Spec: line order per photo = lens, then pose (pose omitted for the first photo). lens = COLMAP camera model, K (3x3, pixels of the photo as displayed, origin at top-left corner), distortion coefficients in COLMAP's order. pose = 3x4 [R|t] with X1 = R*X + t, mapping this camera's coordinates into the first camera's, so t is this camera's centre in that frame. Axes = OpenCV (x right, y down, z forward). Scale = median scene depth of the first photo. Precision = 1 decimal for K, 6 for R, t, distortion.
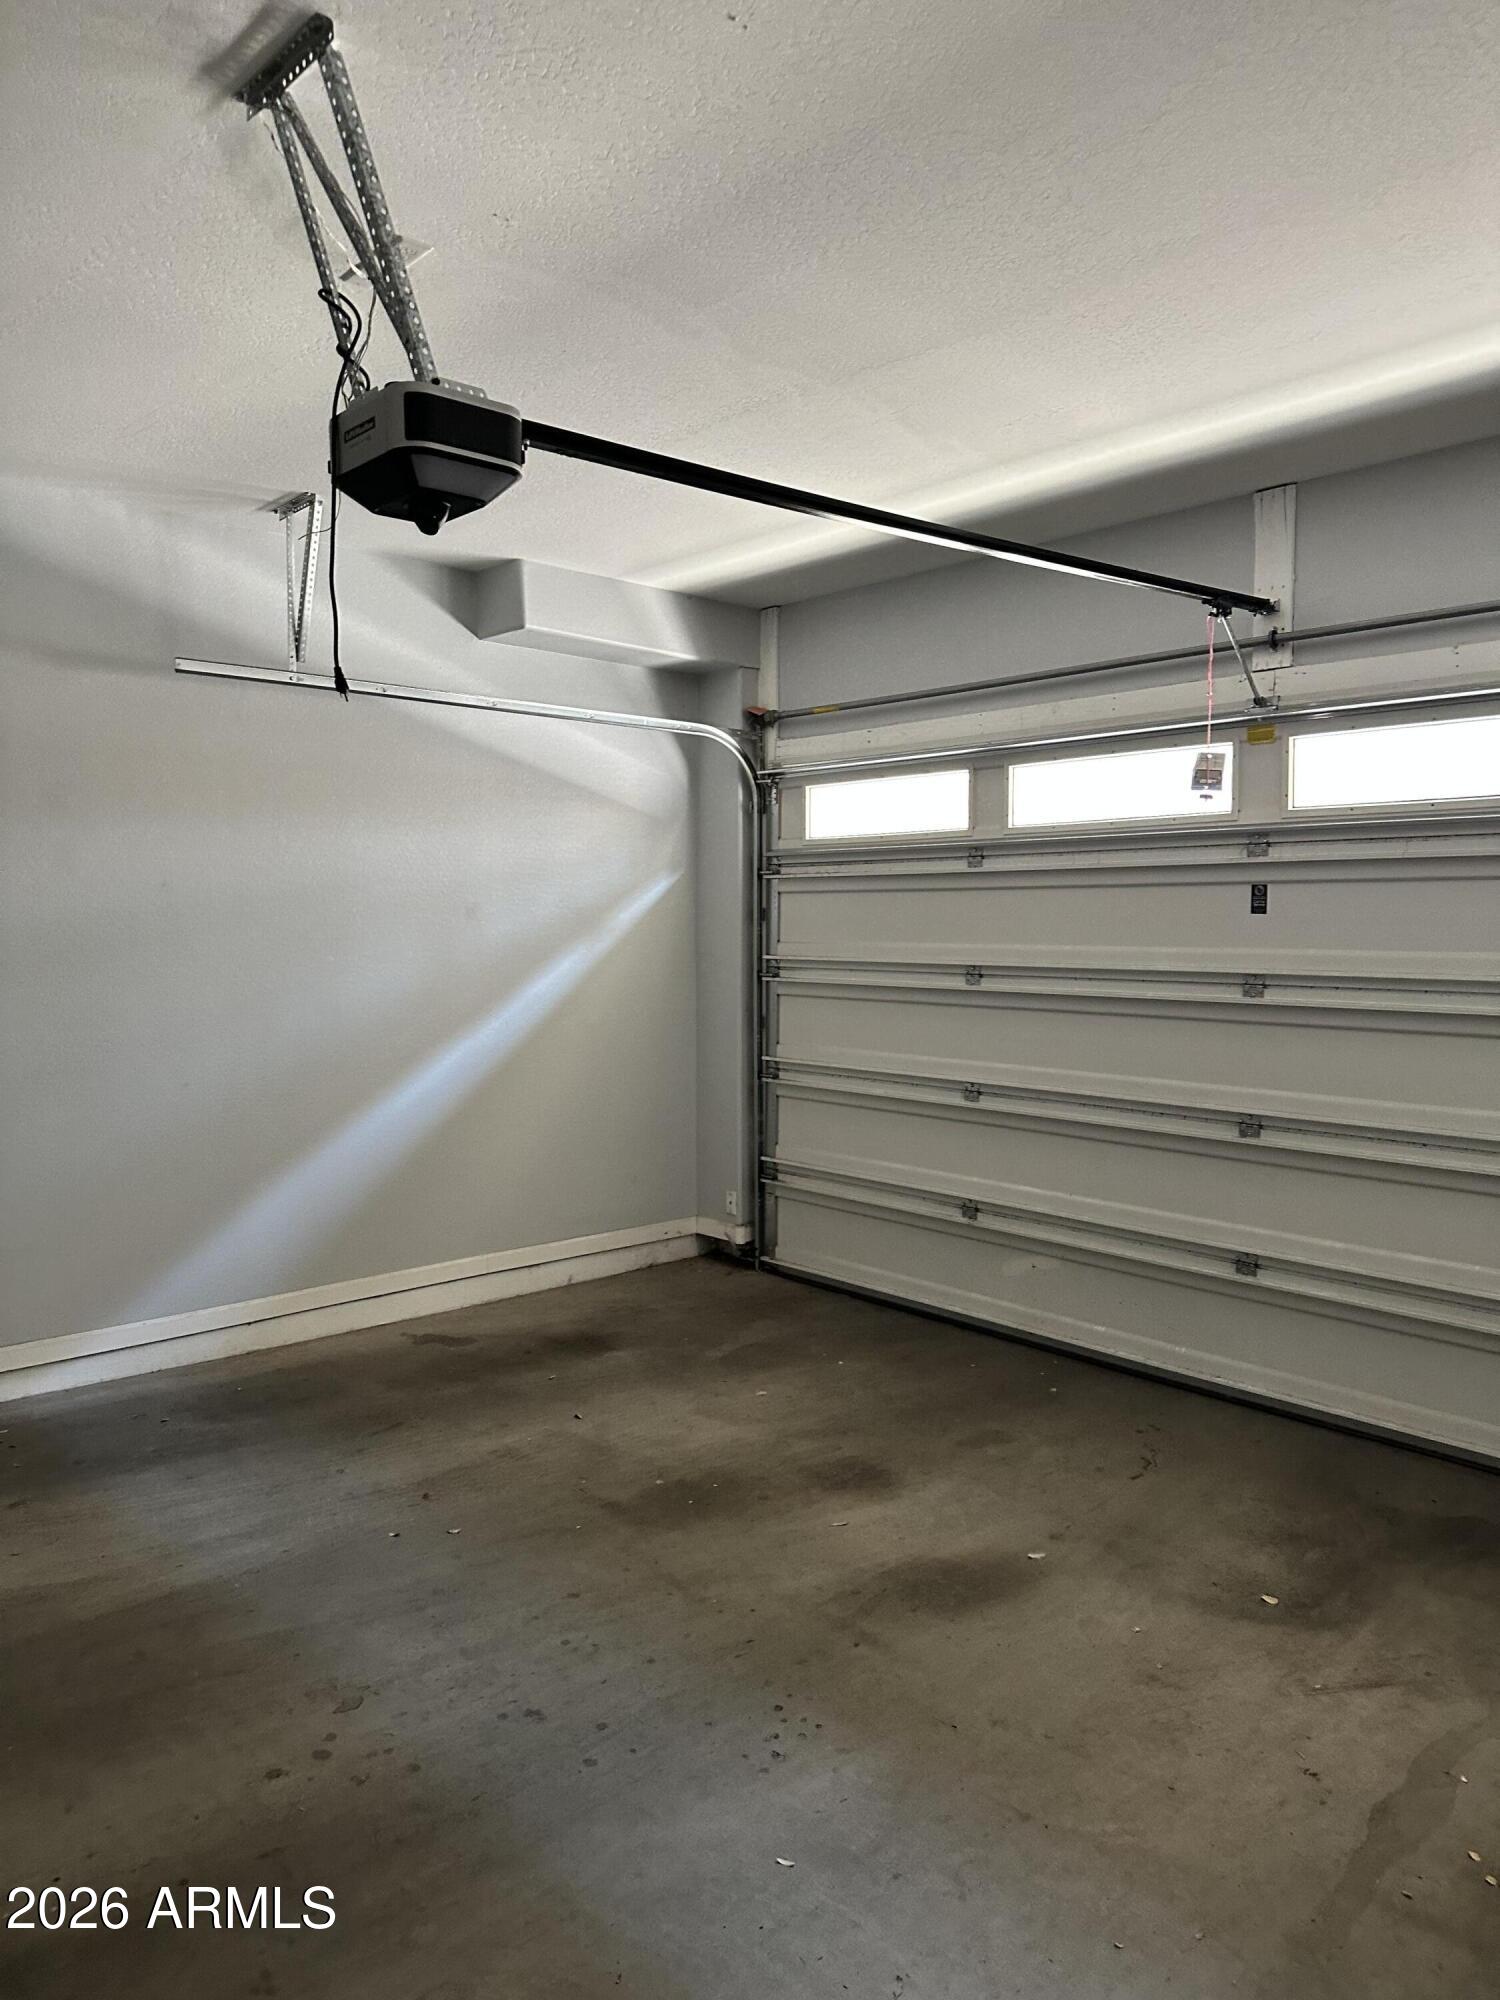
lens RADIAL K [[1414.3, 0, 734.2], [0, 1414.3, 995.8], [0, 0, 1]] dist [0.036695, -0.026041]
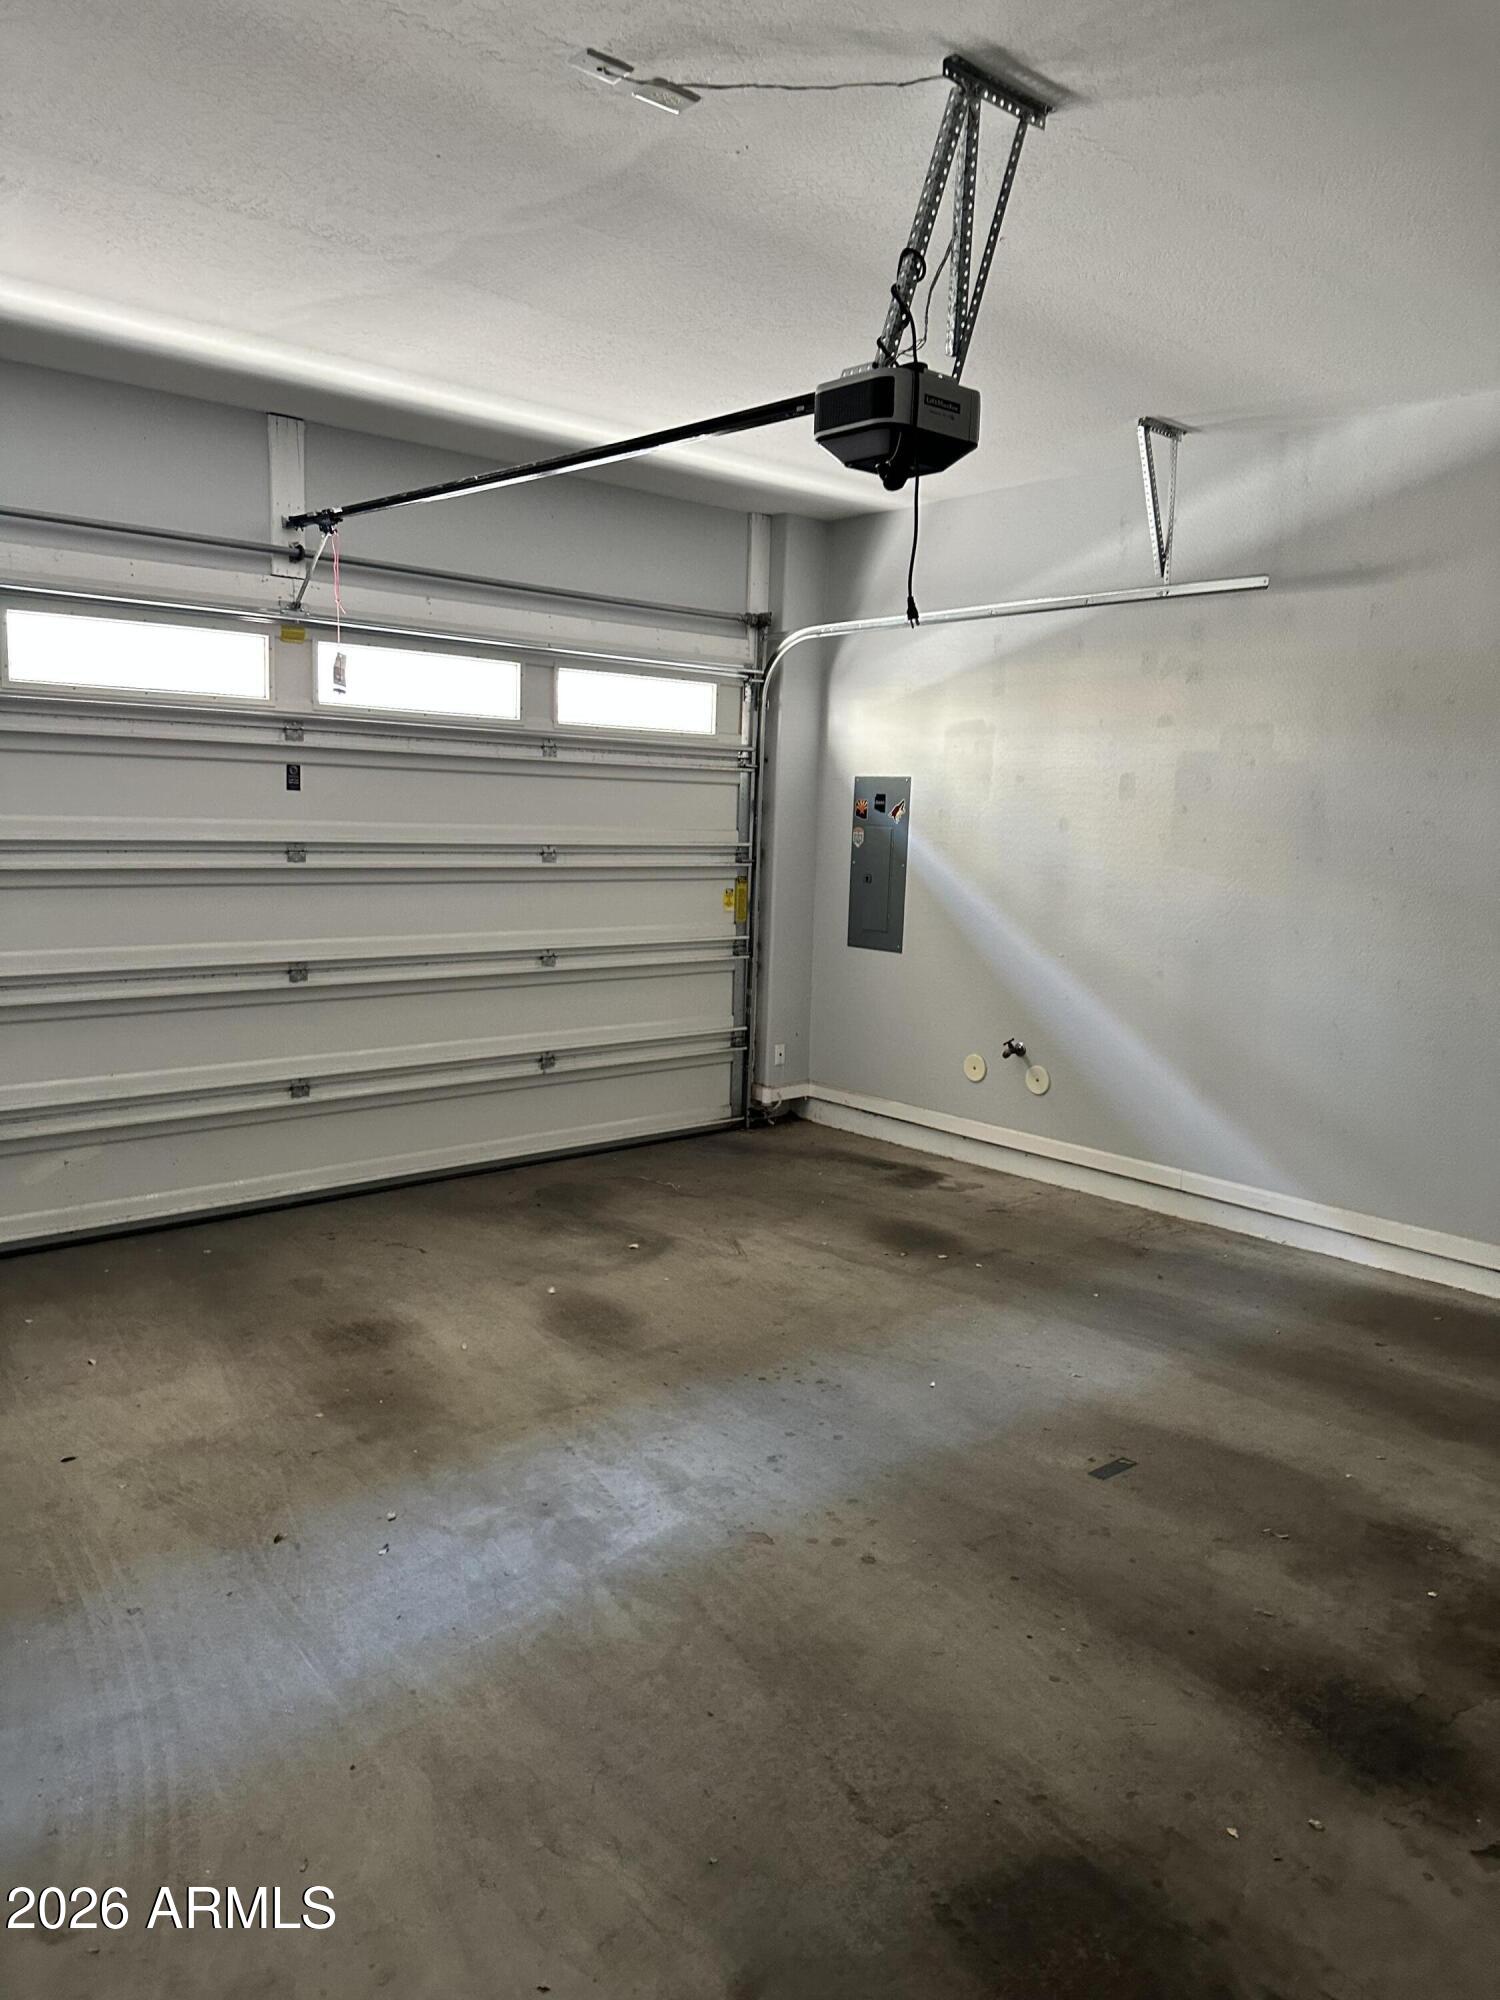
lens RADIAL K [[1414.3, 0, 731.0], [0, 1414.3, 993.6], [0, 0, 1]] dist [0.036695, -0.026041]
pose [[0.035983, -0.137131, 0.989899, -0.857922], [0.034542, 0.990119, 0.135906, -0.041221], [-0.998755, 0.029303, 0.040365, 0.642417]]
